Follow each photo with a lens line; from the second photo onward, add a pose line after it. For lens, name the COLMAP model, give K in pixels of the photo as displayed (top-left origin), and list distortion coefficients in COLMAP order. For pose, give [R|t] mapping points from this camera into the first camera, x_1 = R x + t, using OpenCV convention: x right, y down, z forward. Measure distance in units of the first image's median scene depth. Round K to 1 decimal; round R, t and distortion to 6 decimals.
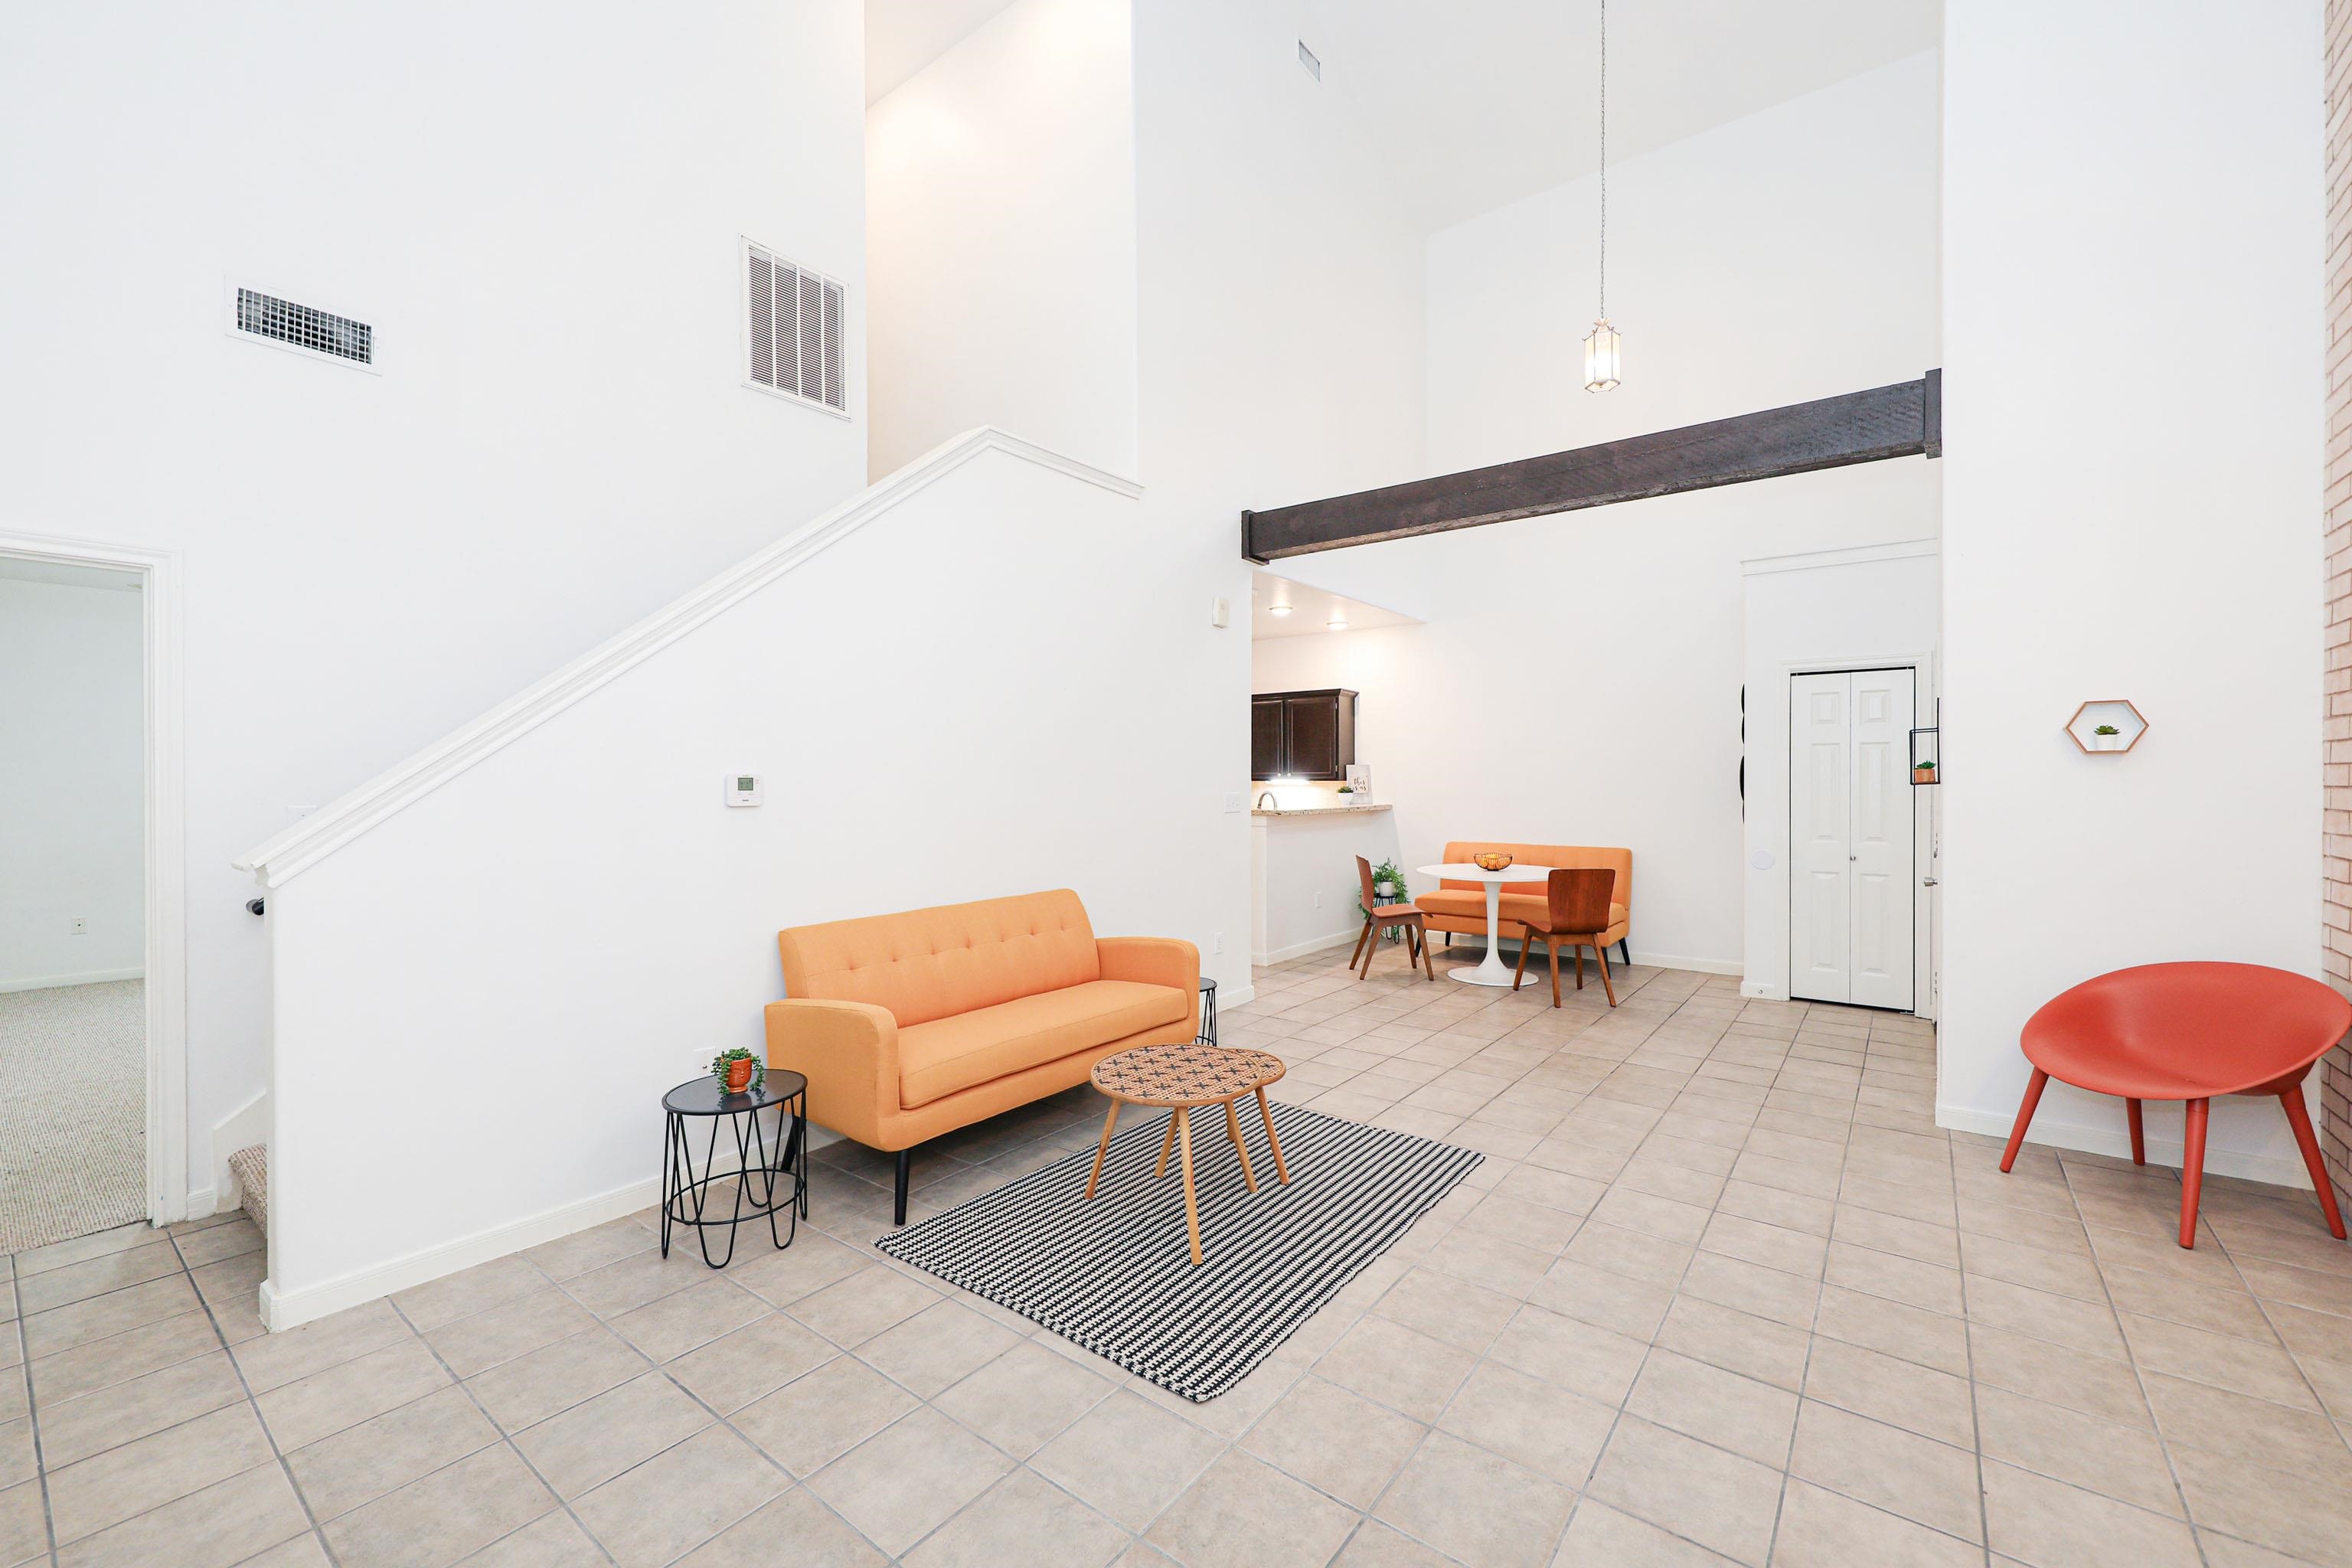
lens RADIAL K [[946.3, 0, 1186.8], [0, 946.3, 779.9], [0, 0, 1]] dist [0.000960, -0.000236]
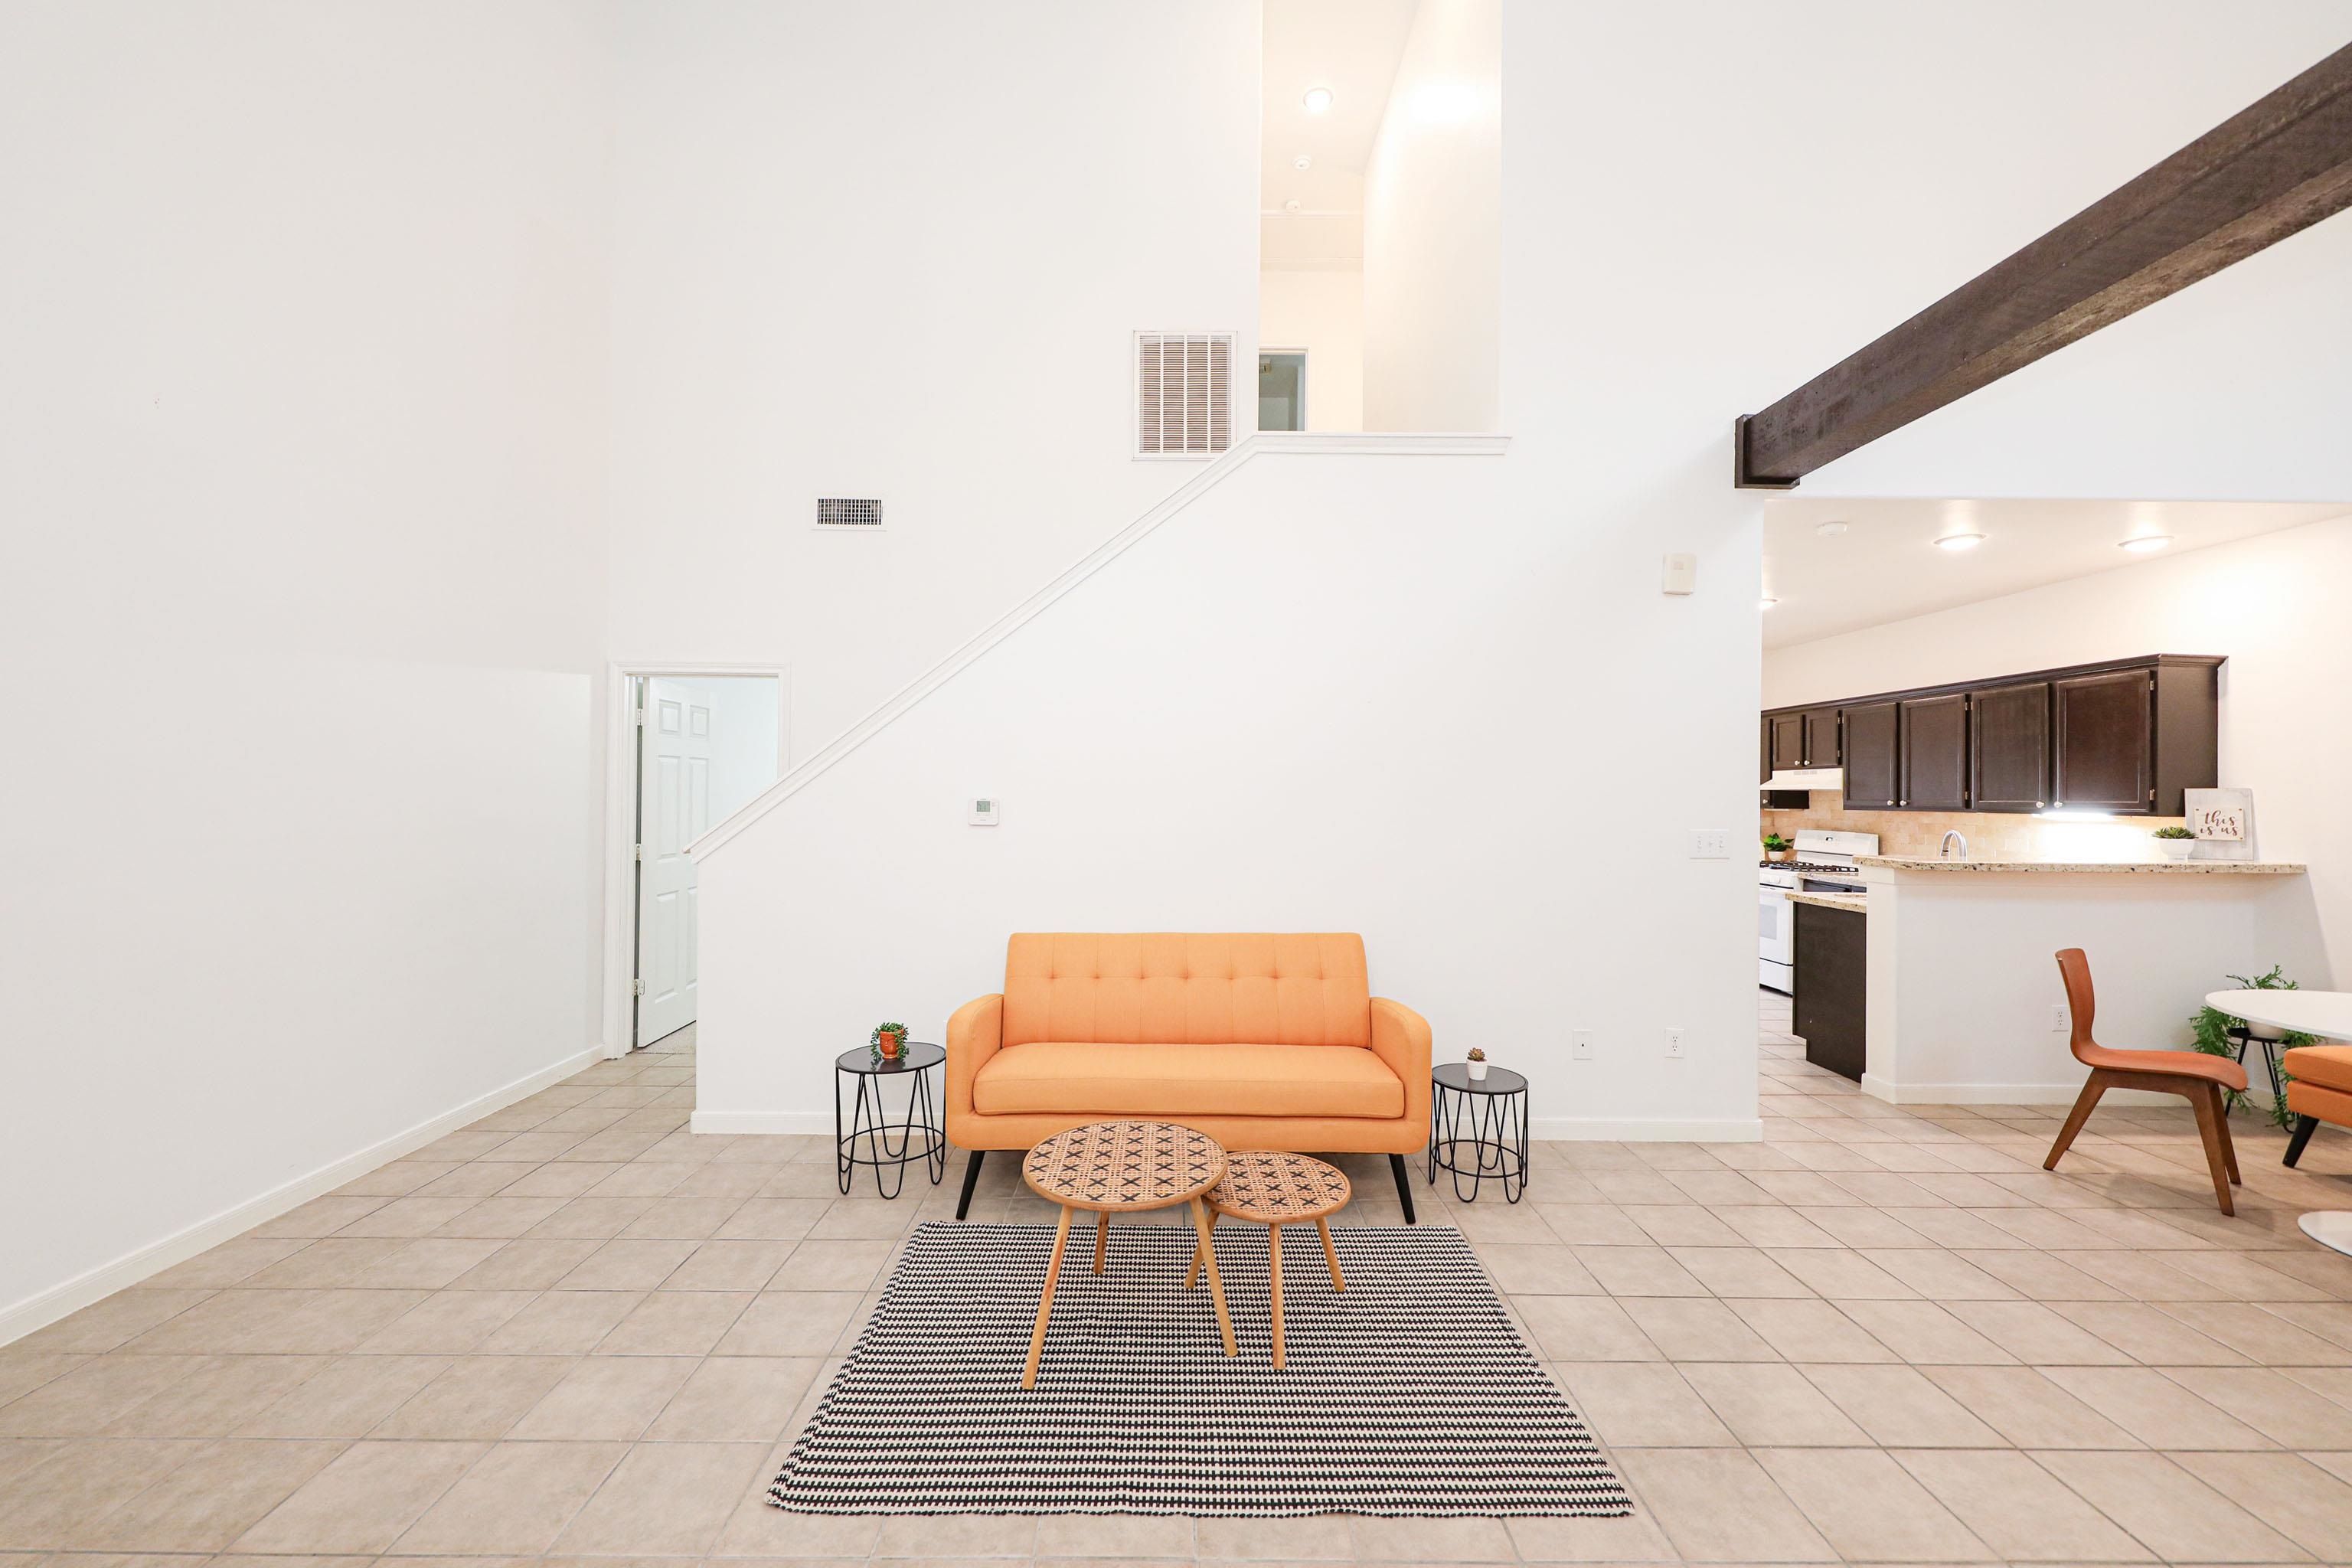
lens RADIAL K [[927.7, 0, 1176.0], [0, 927.7, 784.0], [0, 0, 1]] dist [0.000447, -0.000345]
pose [[0.609574, -0.004636, -0.792716, 0.444444], [-0.011349, 0.999829, -0.014575, -0.007147], [0.792648, 0.017881, 0.609417, 0.354914]]
